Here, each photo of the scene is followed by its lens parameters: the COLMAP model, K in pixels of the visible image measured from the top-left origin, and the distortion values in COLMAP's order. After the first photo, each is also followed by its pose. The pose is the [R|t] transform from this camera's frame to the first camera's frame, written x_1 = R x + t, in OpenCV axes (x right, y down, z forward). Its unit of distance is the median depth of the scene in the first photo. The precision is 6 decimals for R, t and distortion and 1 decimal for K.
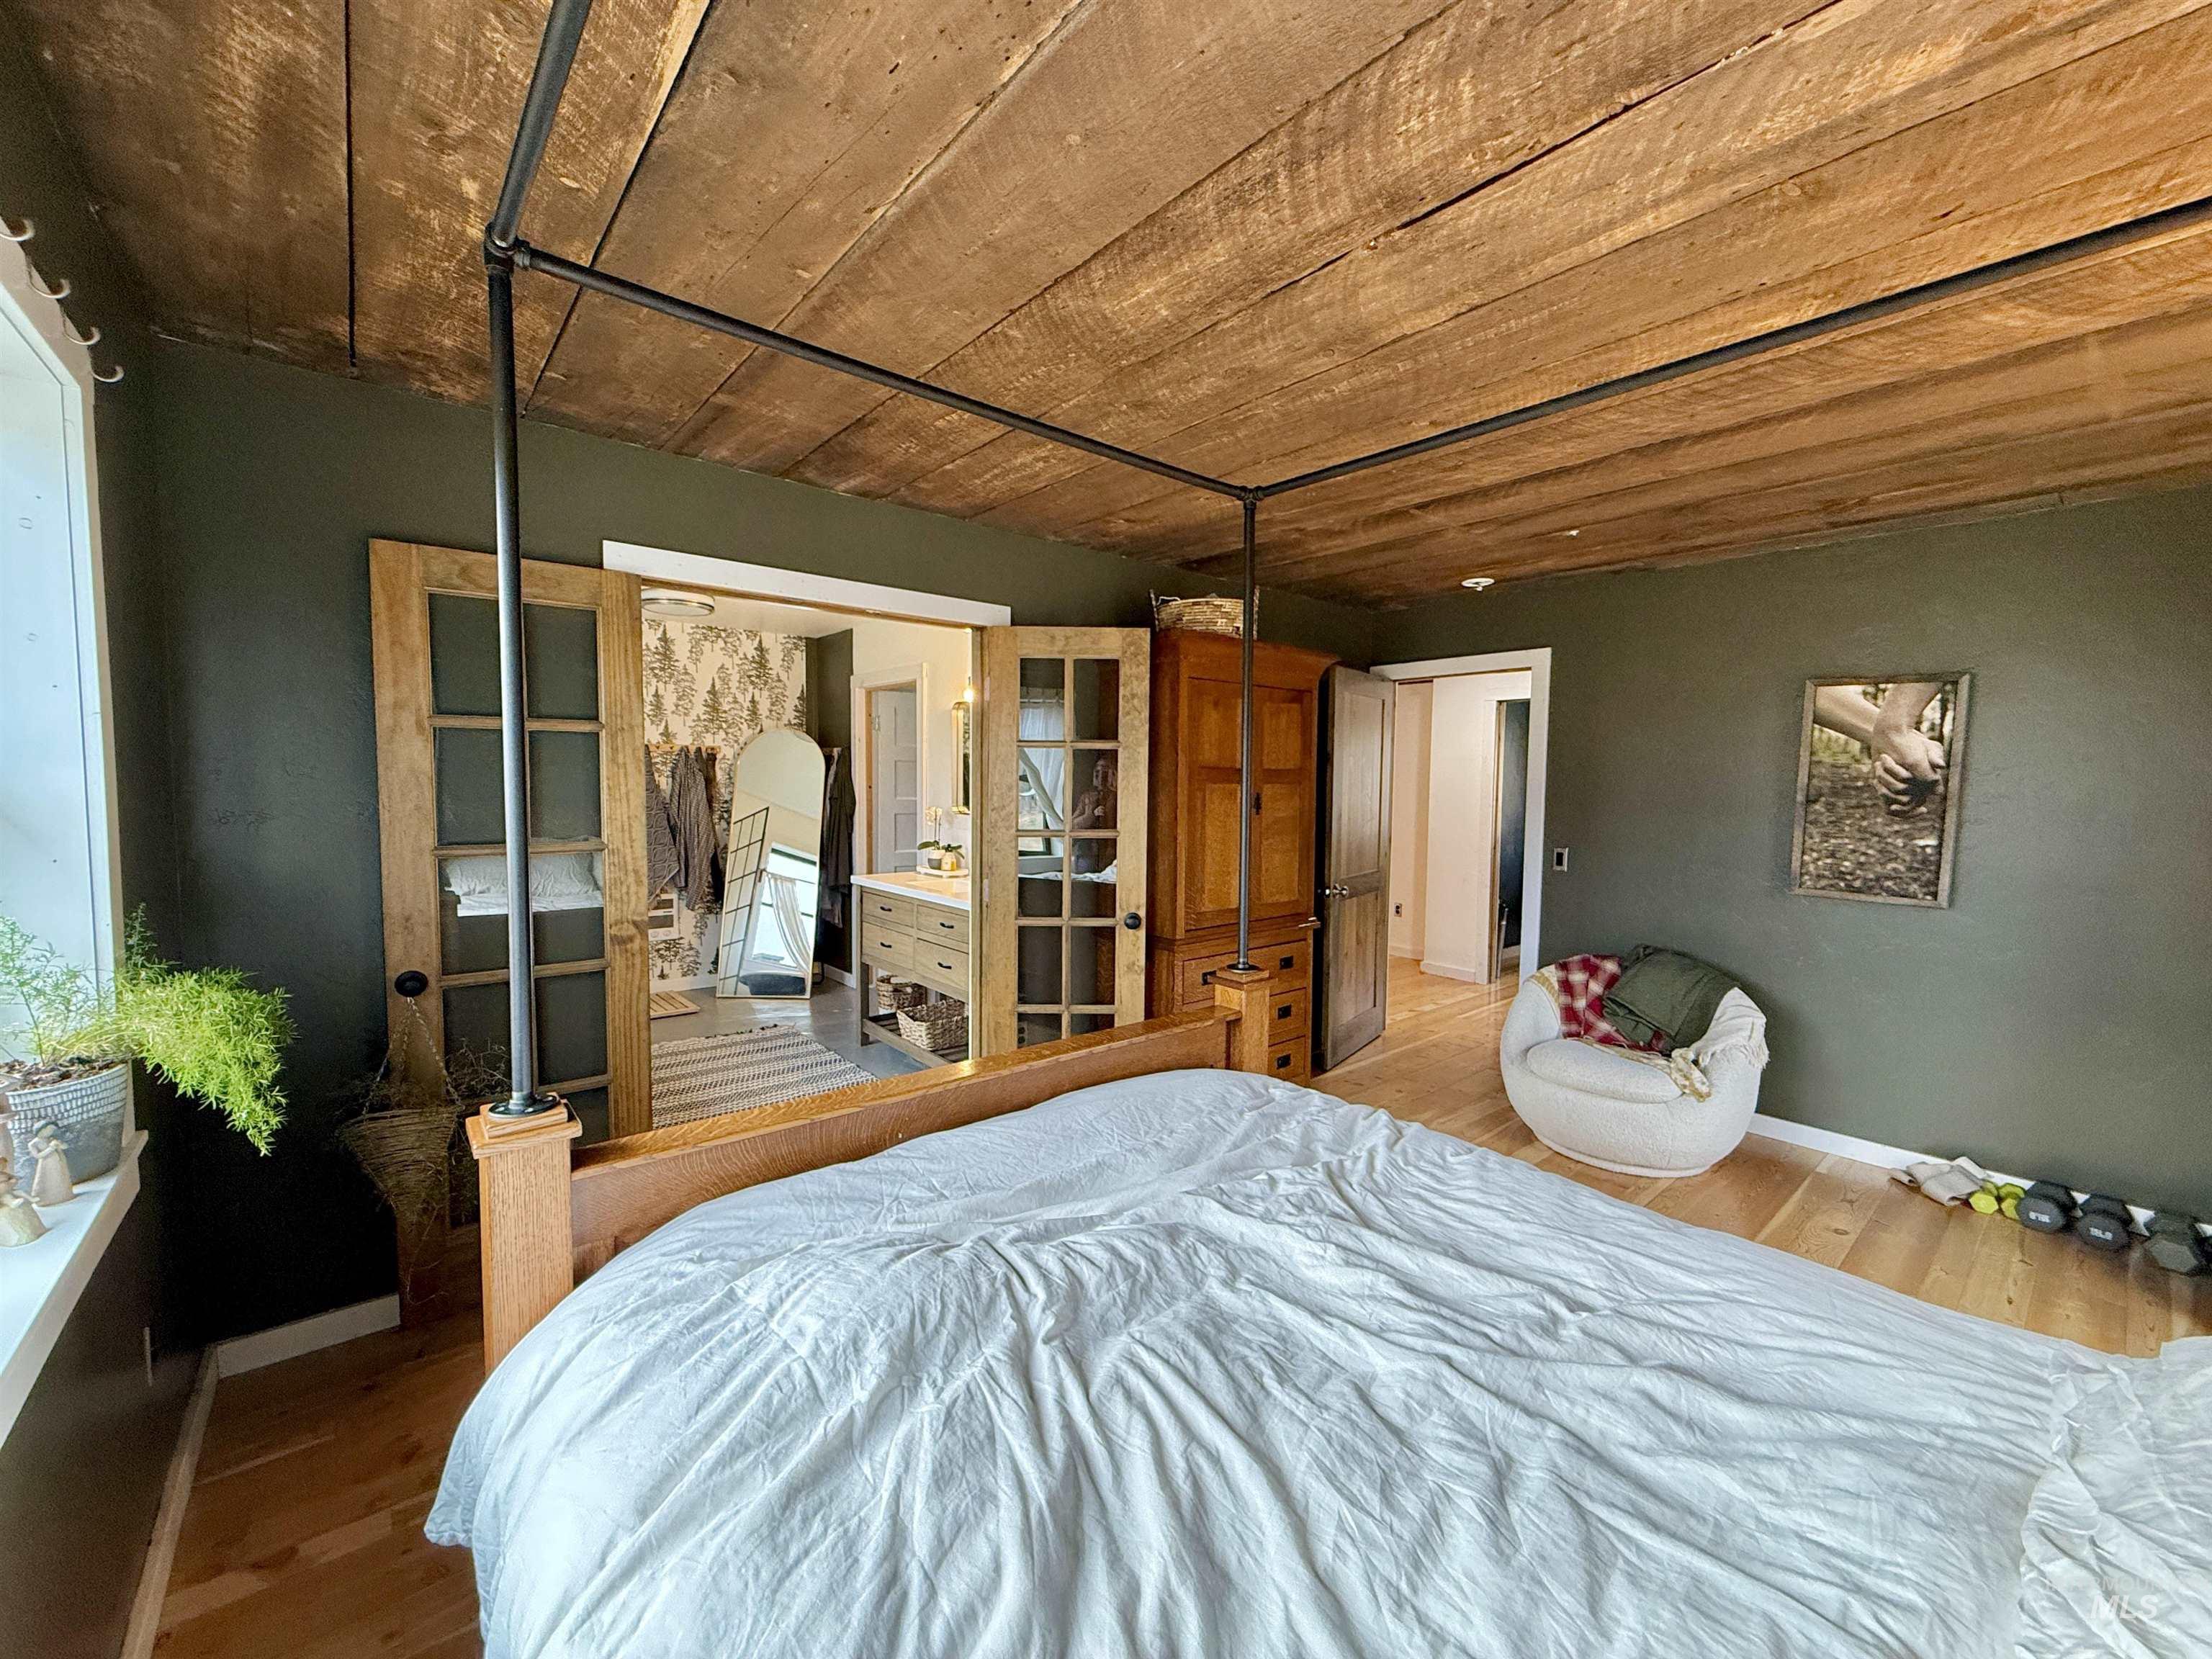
lens RADIAL K [[877.6, 0, 1101.6], [0, 877.6, 831.4], [0, 0, 1]] dist [0.000137, 0.000076]
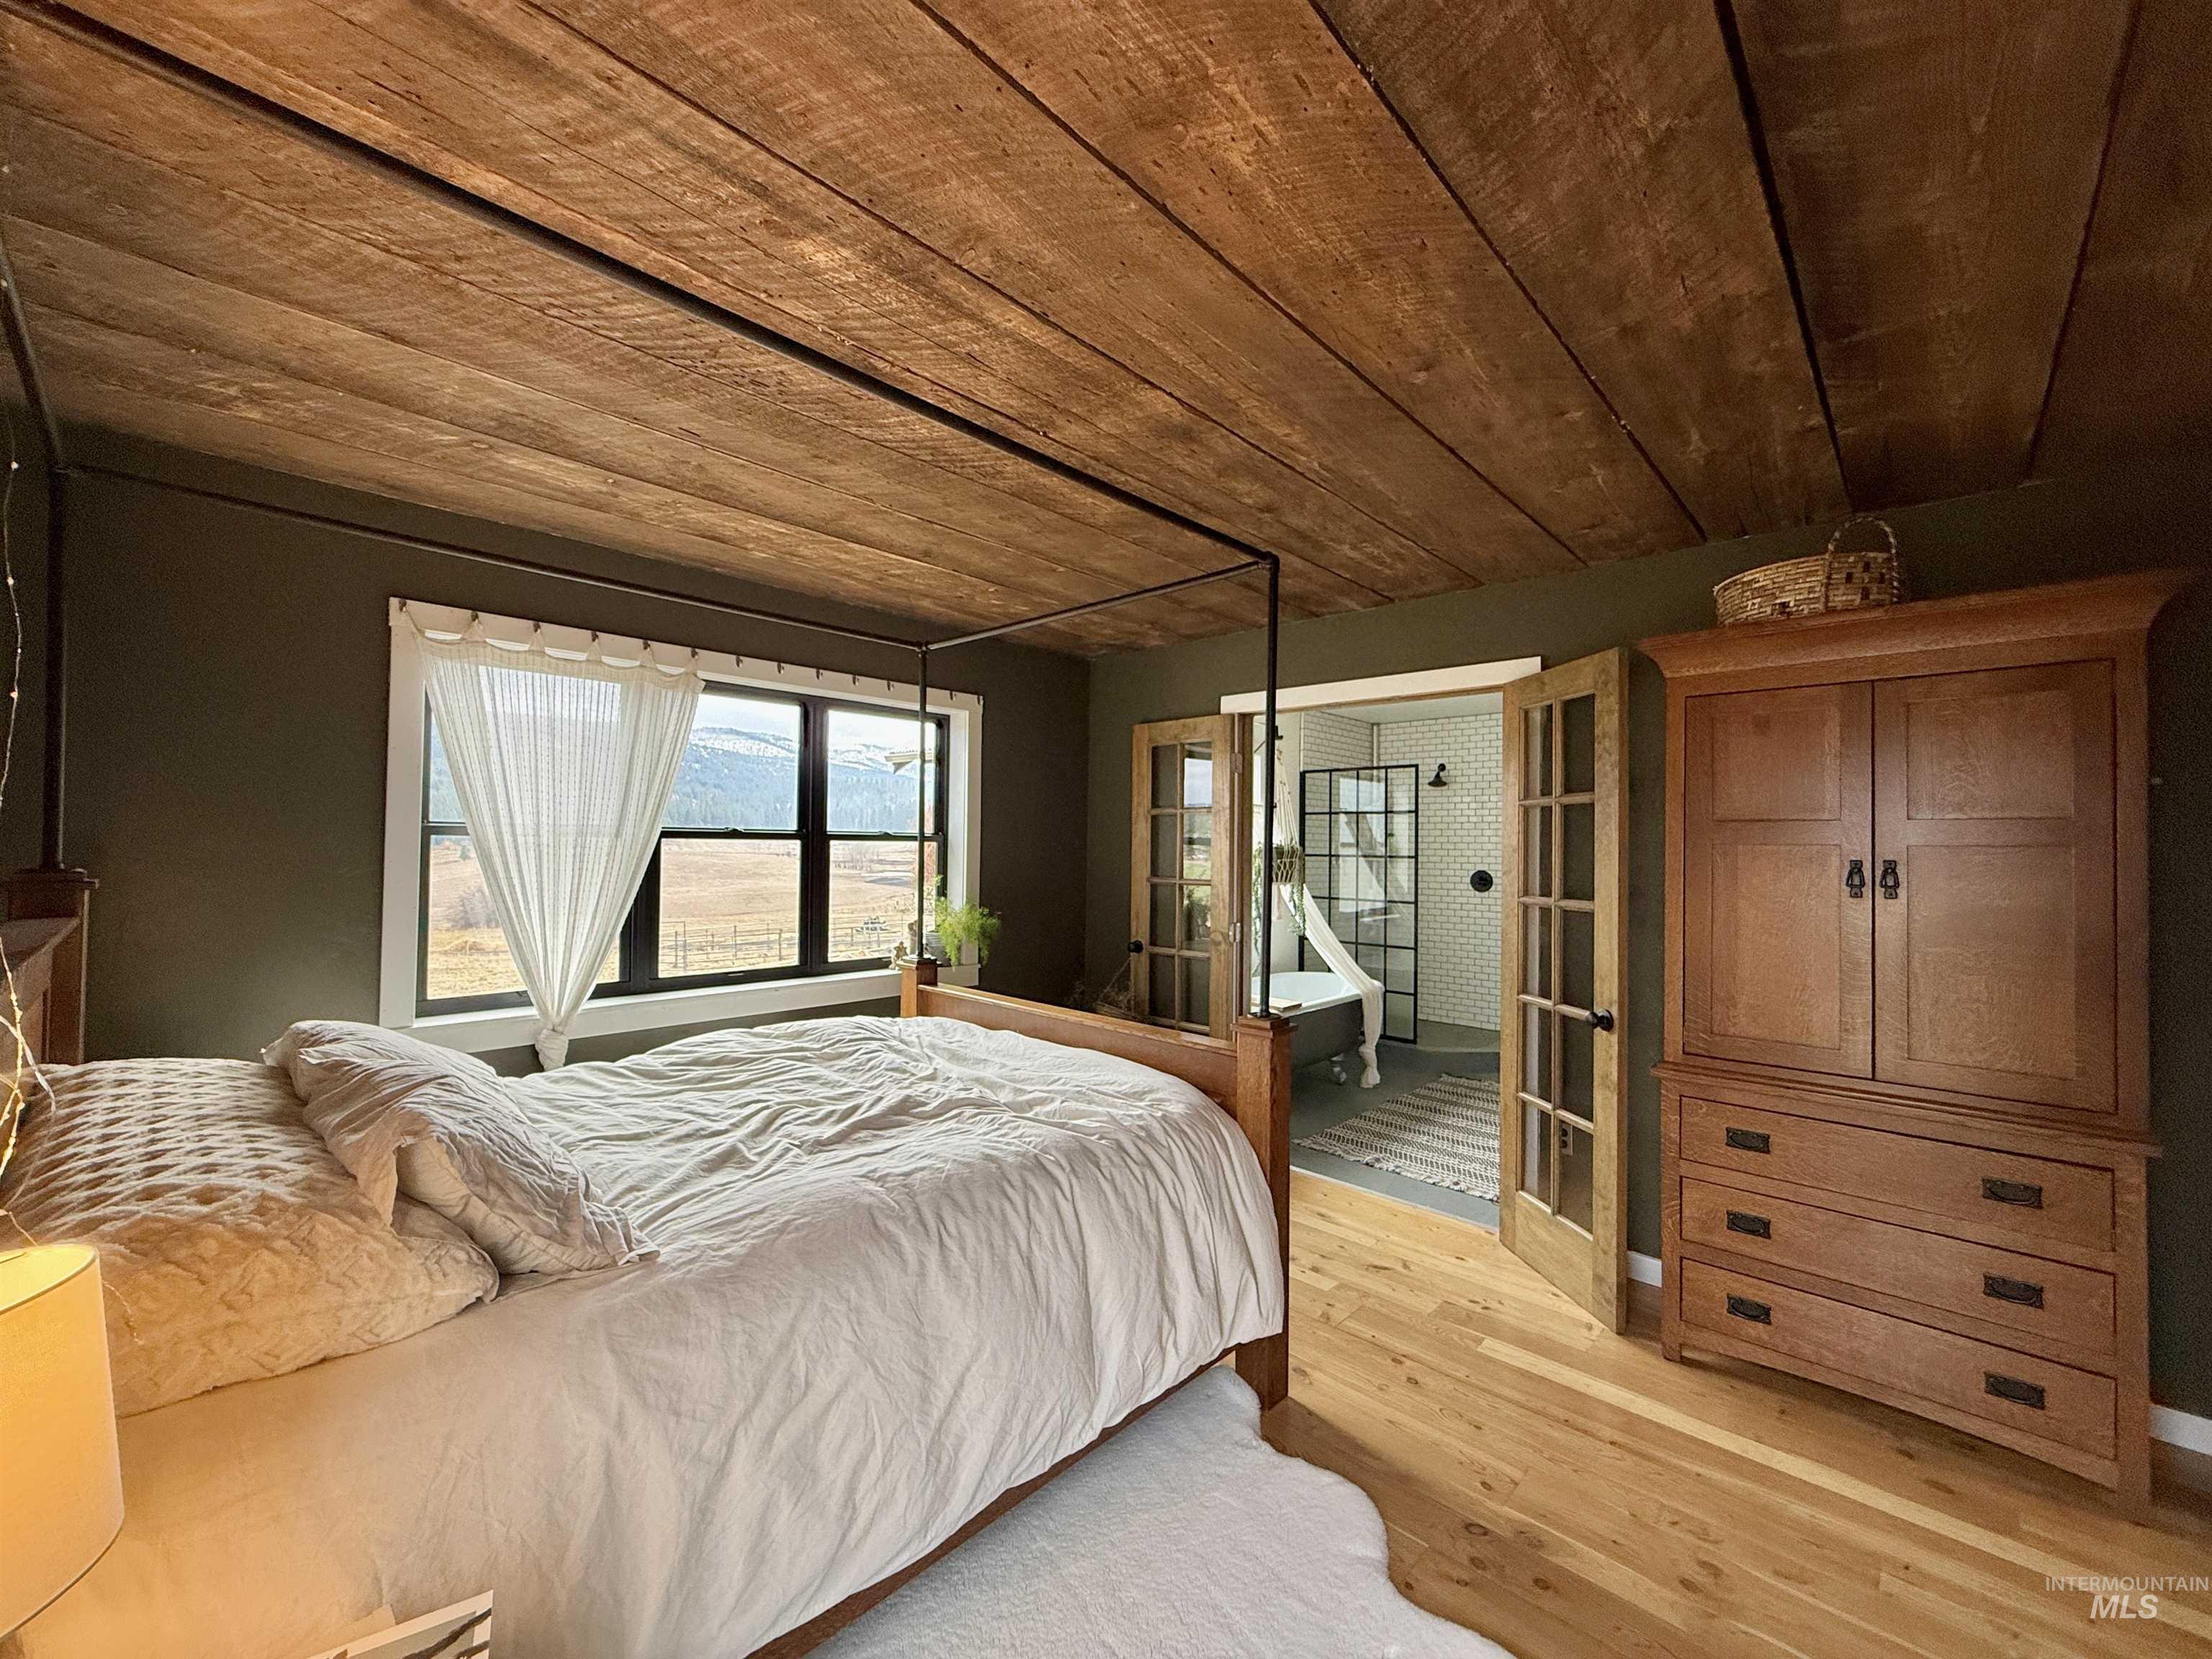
lens RADIAL K [[879.1, 0, 1099.7], [0, 879.1, 828.7], [0, 0, 1]] dist [0.000964, 0.000200]
pose [[0.108695, -0.029874, -0.993626, 0.465338], [-0.074403, 0.996500, -0.038100, -0.002766], [0.991287, 0.078070, 0.106092, 0.277827]]
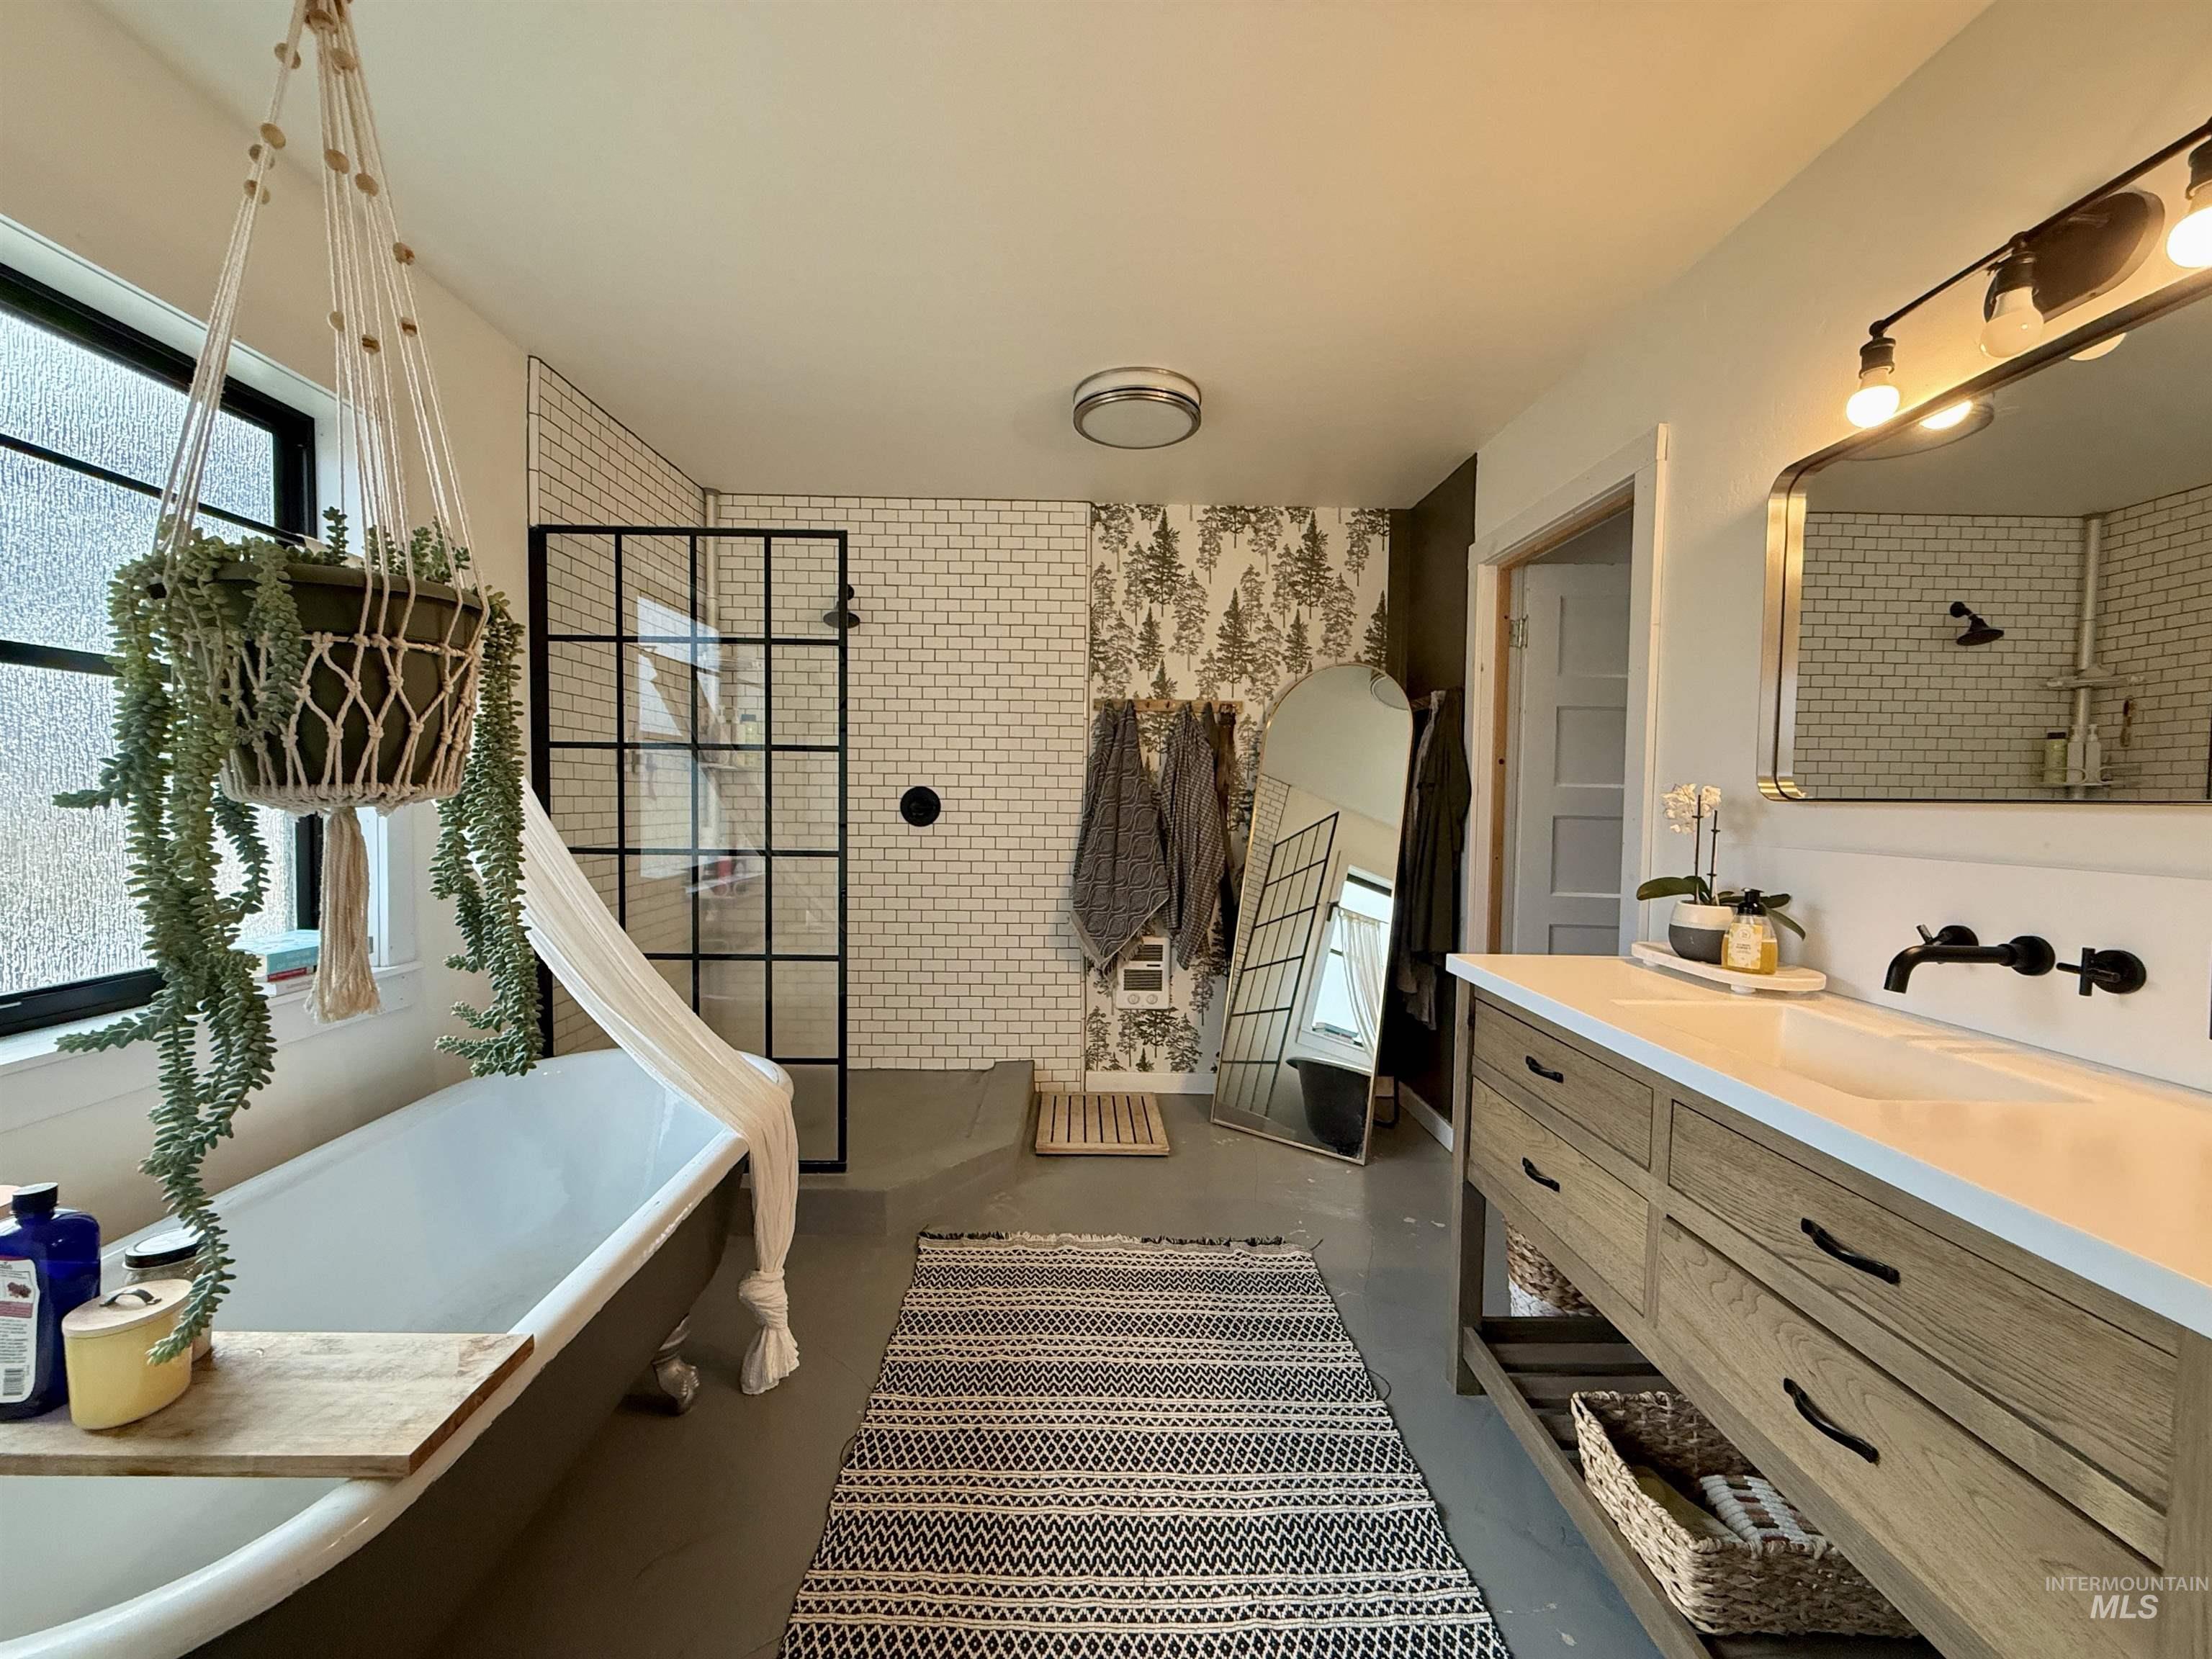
lens RADIAL K [[879.1, 0, 1099.7], [0, 879.1, 828.7], [0, 0, 1]] dist [0.000964, 0.000200]
pose [[0.776467, 0.021636, -0.629786, -0.131841], [-0.042751, 0.998917, -0.018390, 0.006862], [0.628706, 0.041203, 0.776551, 0.493050]]
